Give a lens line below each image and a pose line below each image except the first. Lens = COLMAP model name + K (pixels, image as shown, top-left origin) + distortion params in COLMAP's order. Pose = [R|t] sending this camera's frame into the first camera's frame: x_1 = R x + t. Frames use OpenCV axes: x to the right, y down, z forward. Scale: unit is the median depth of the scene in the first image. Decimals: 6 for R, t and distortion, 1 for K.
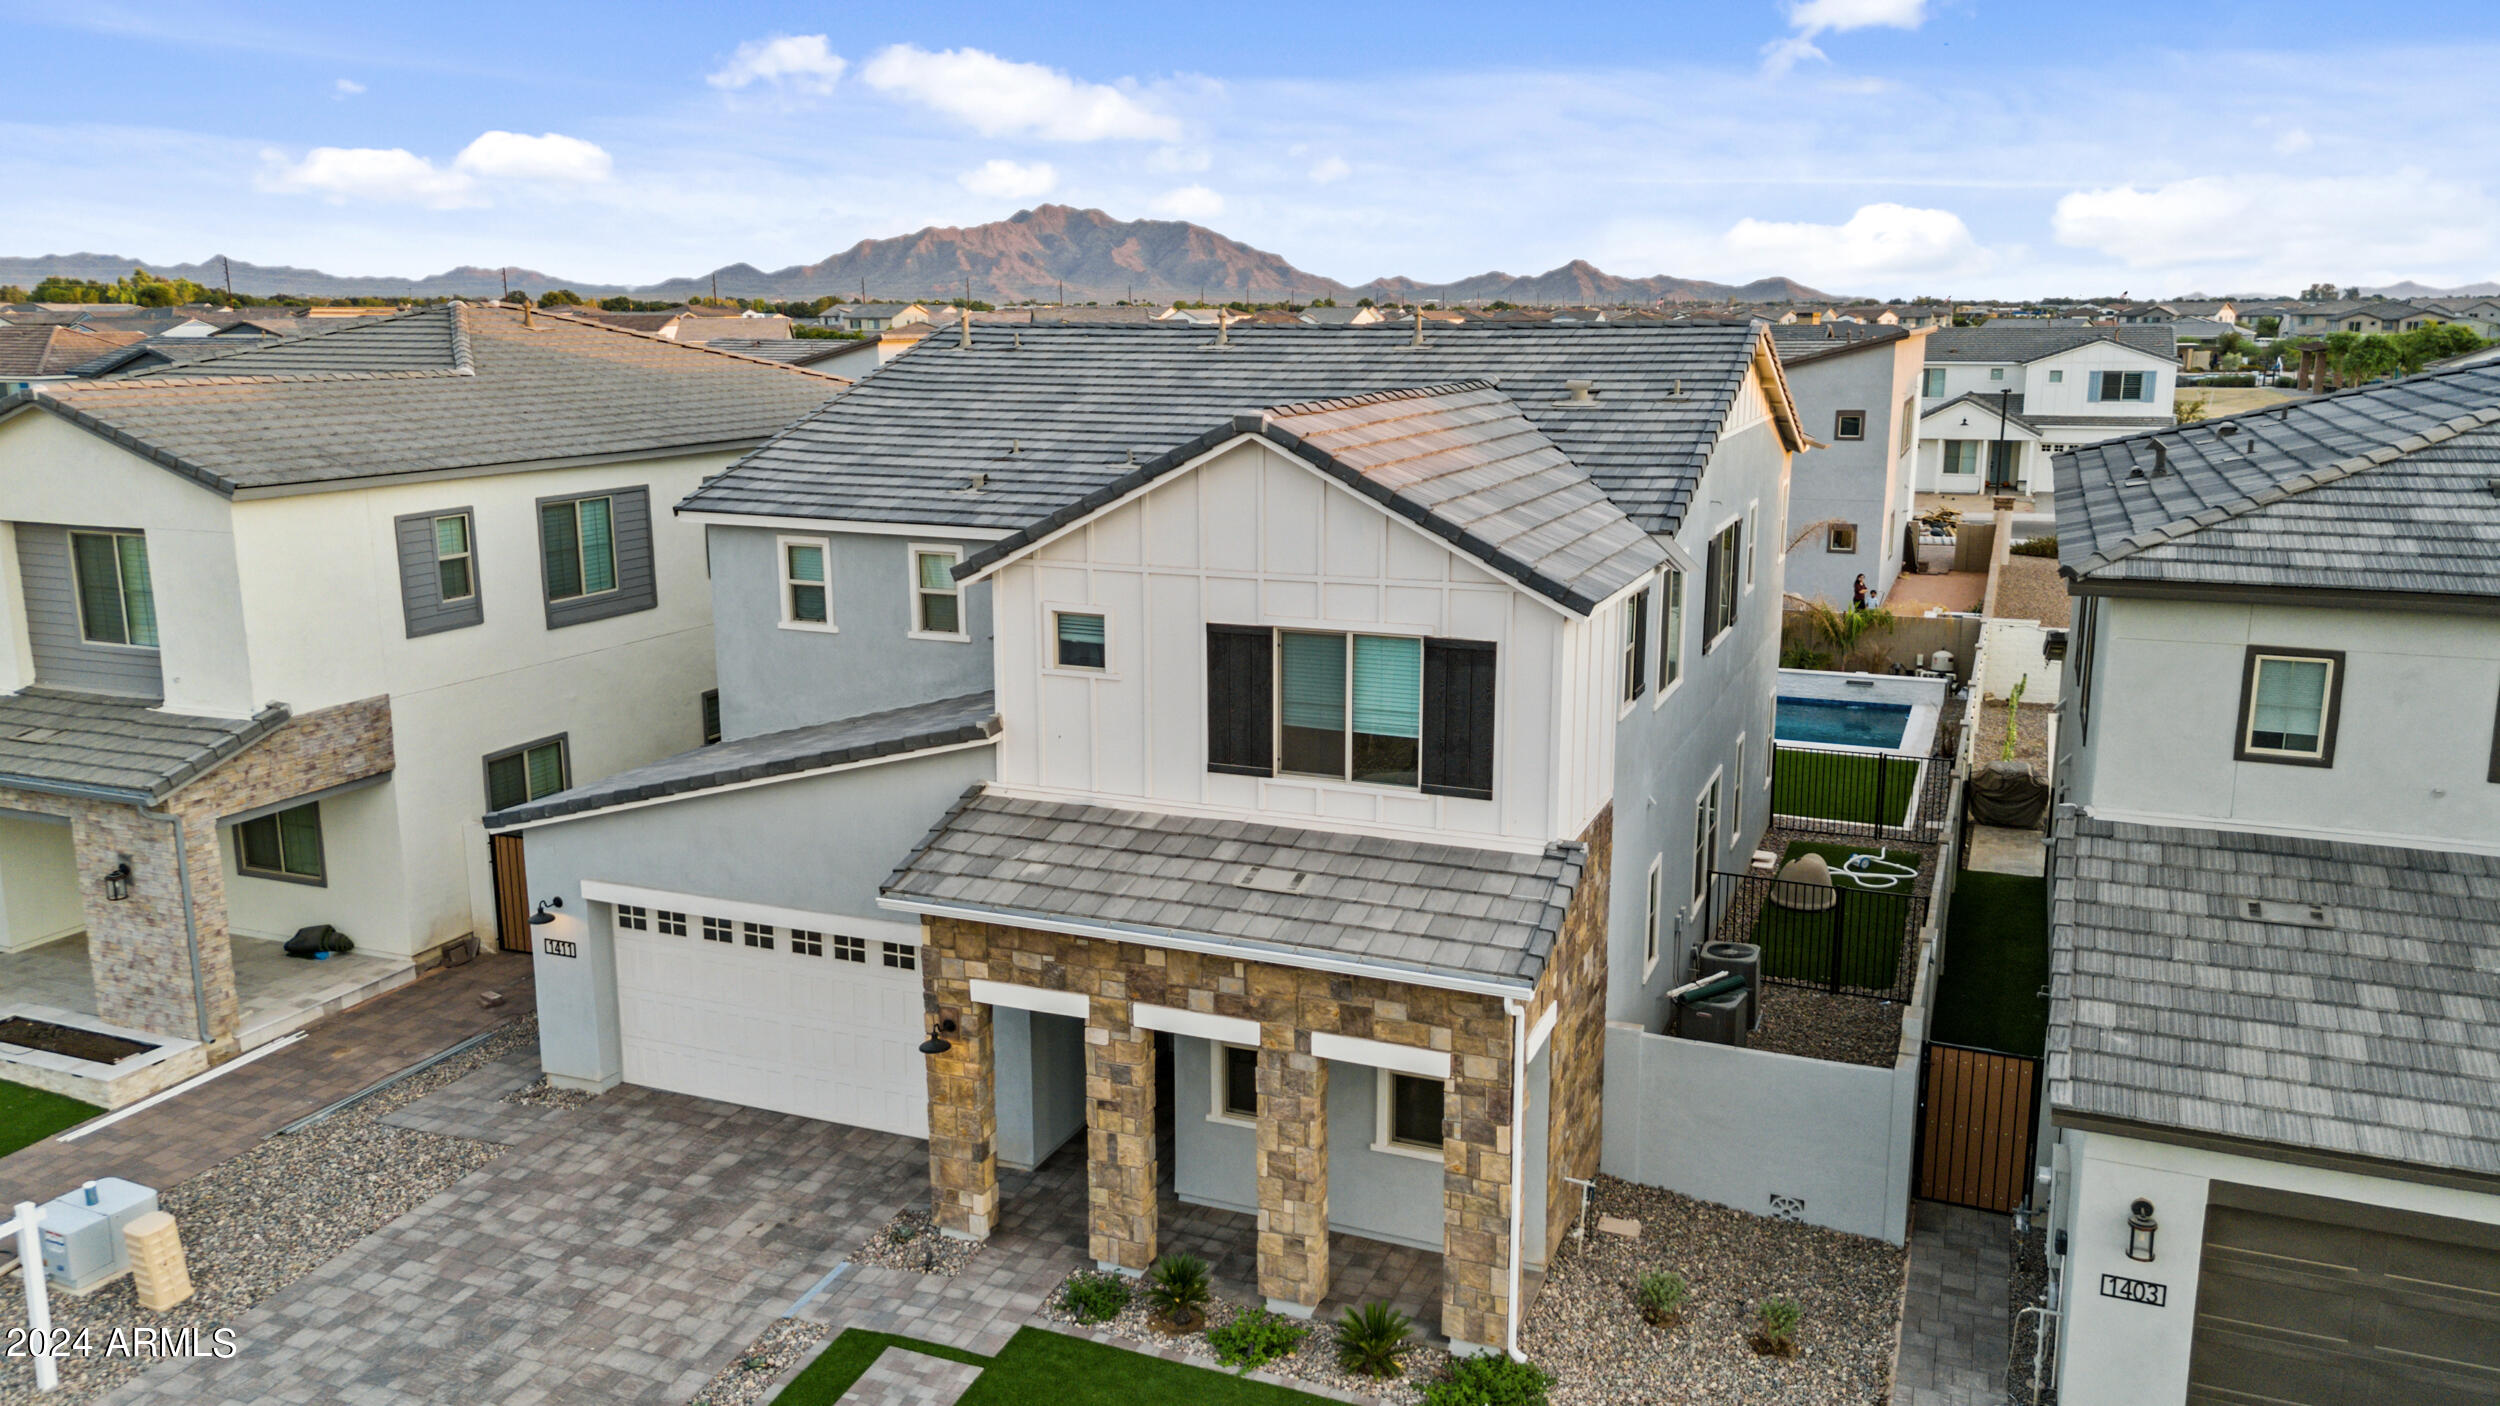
lens RADIAL K [[1857.5, 0, 1250.0], [0, 1857.5, 703.0], [0, 0, 1]] dist [0.080473, -0.078437]
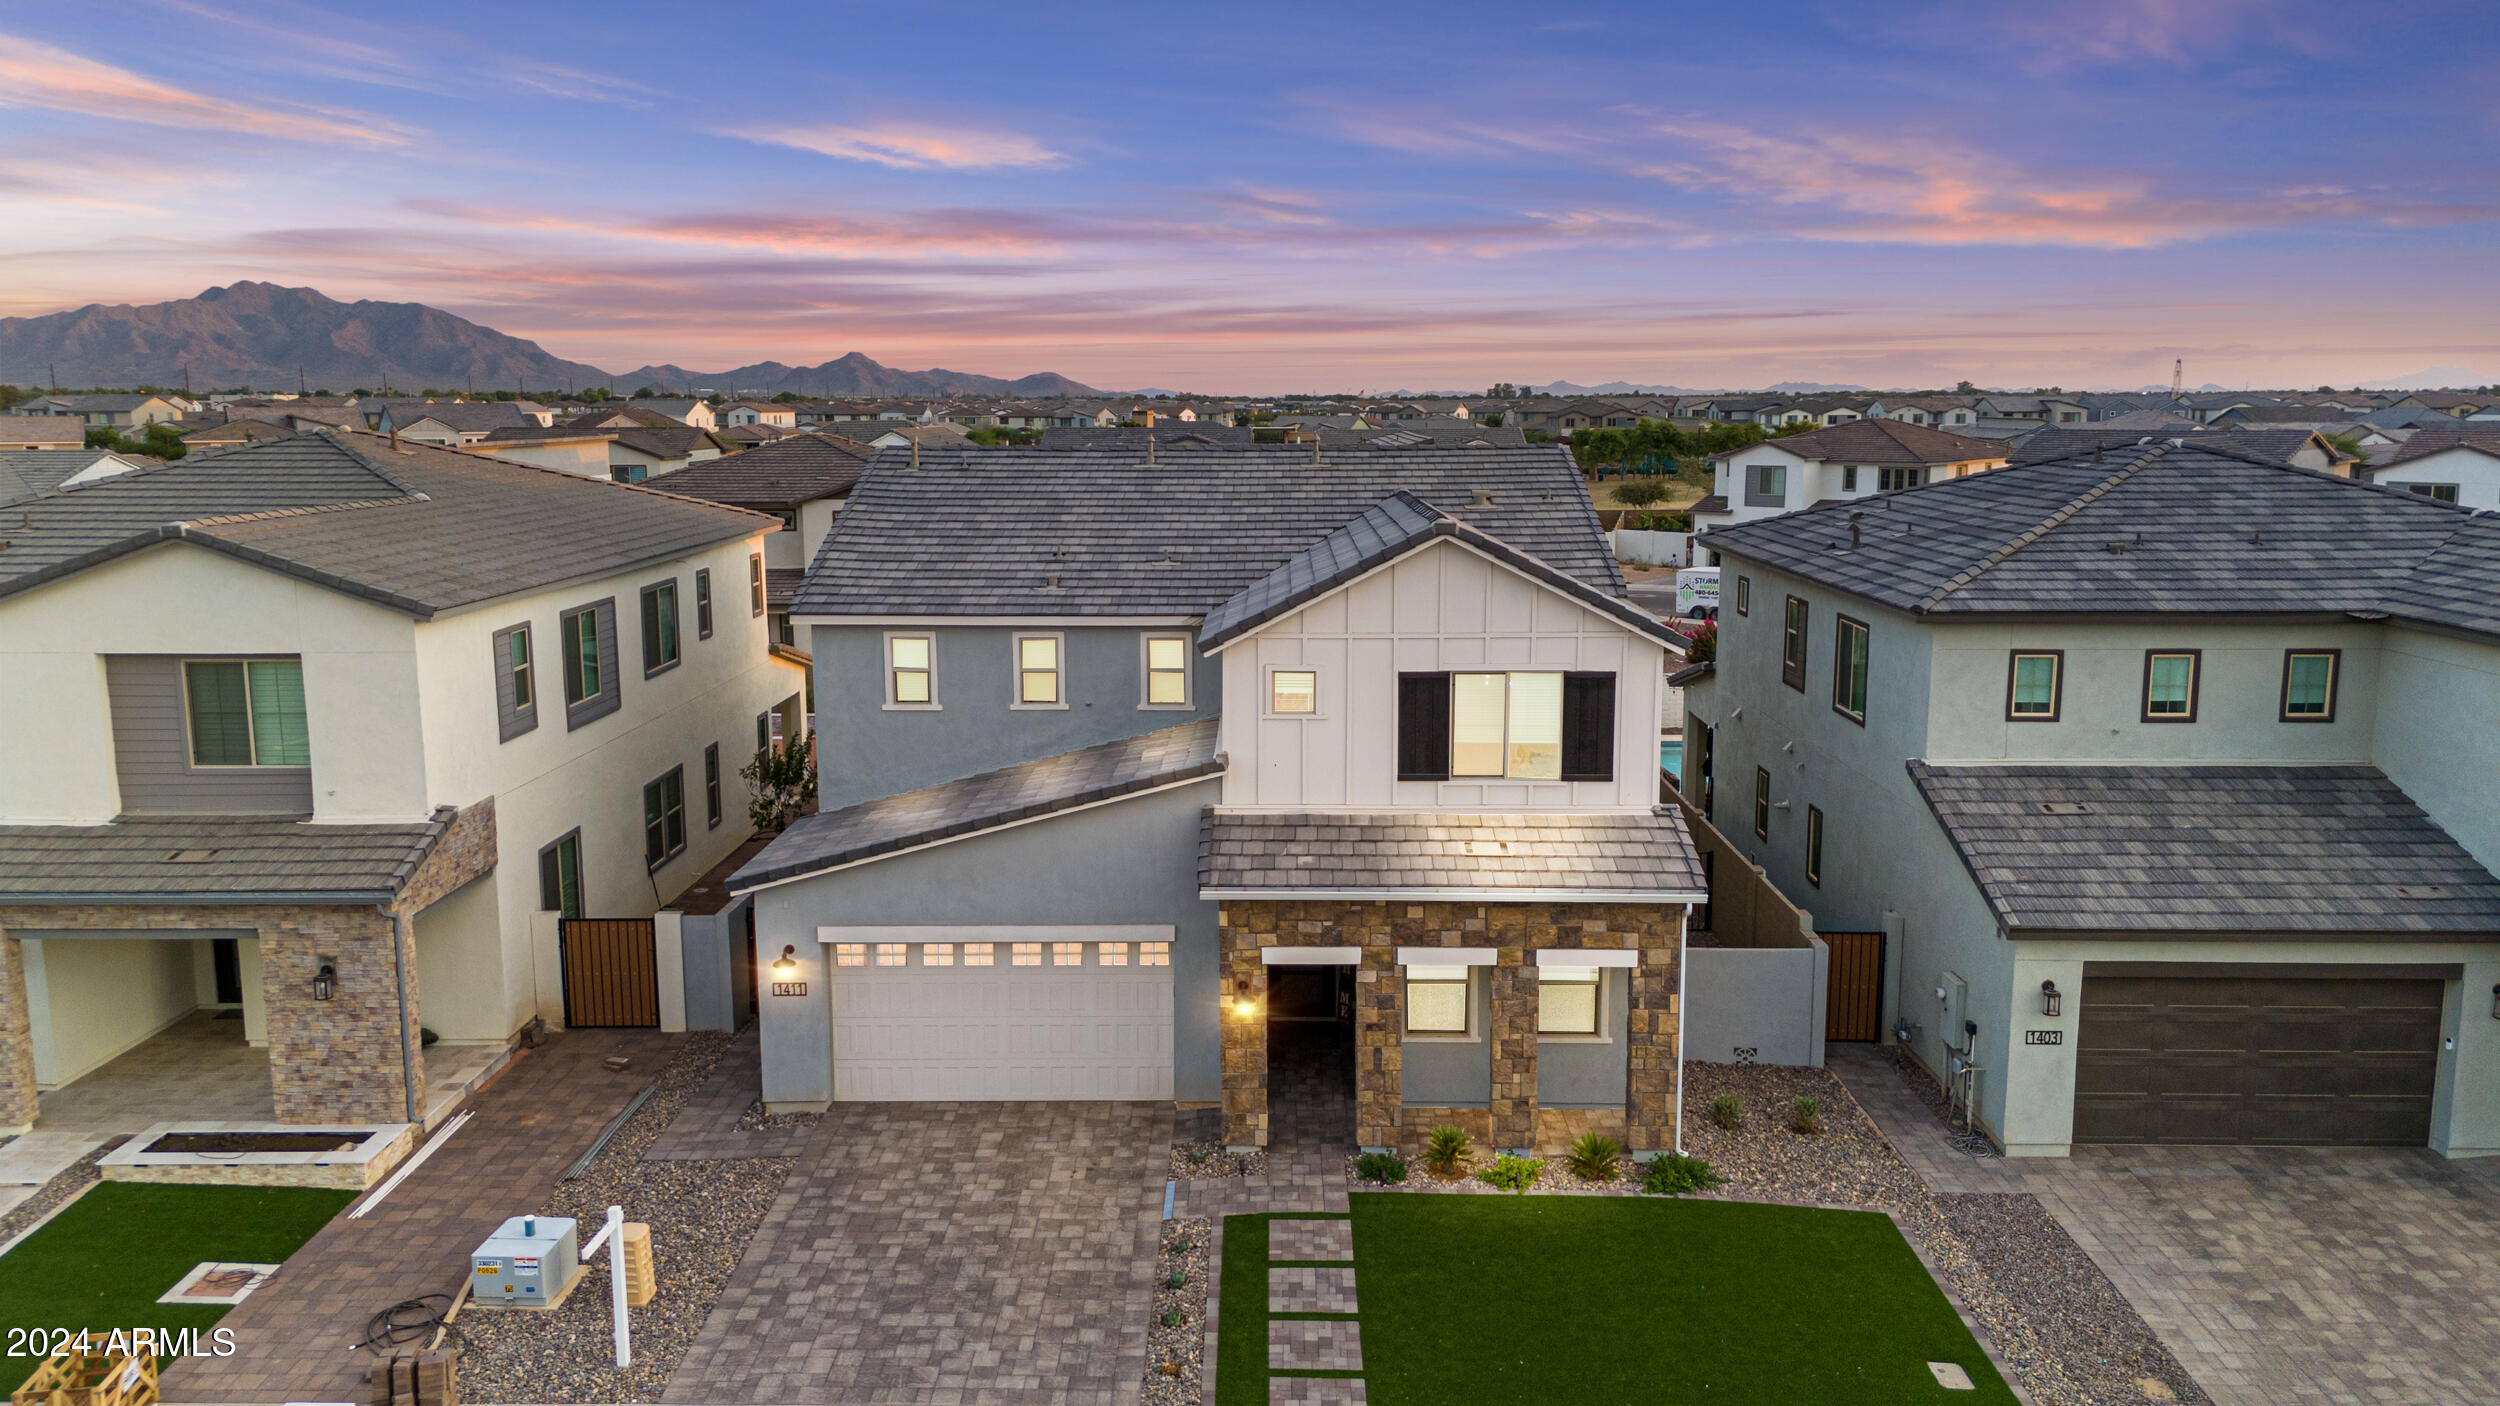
lens RADIAL K [[1868.4, 0, 1250.0], [0, 1868.4, 703.0], [0, 0, 1]] dist [0.117244, -0.192905]
pose [[0.927526, -0.060200, 0.368880, -0.605937], [0.077699, 0.996439, -0.032754, 0.015852], [-0.365594, 0.059042, 0.928900, -0.237680]]
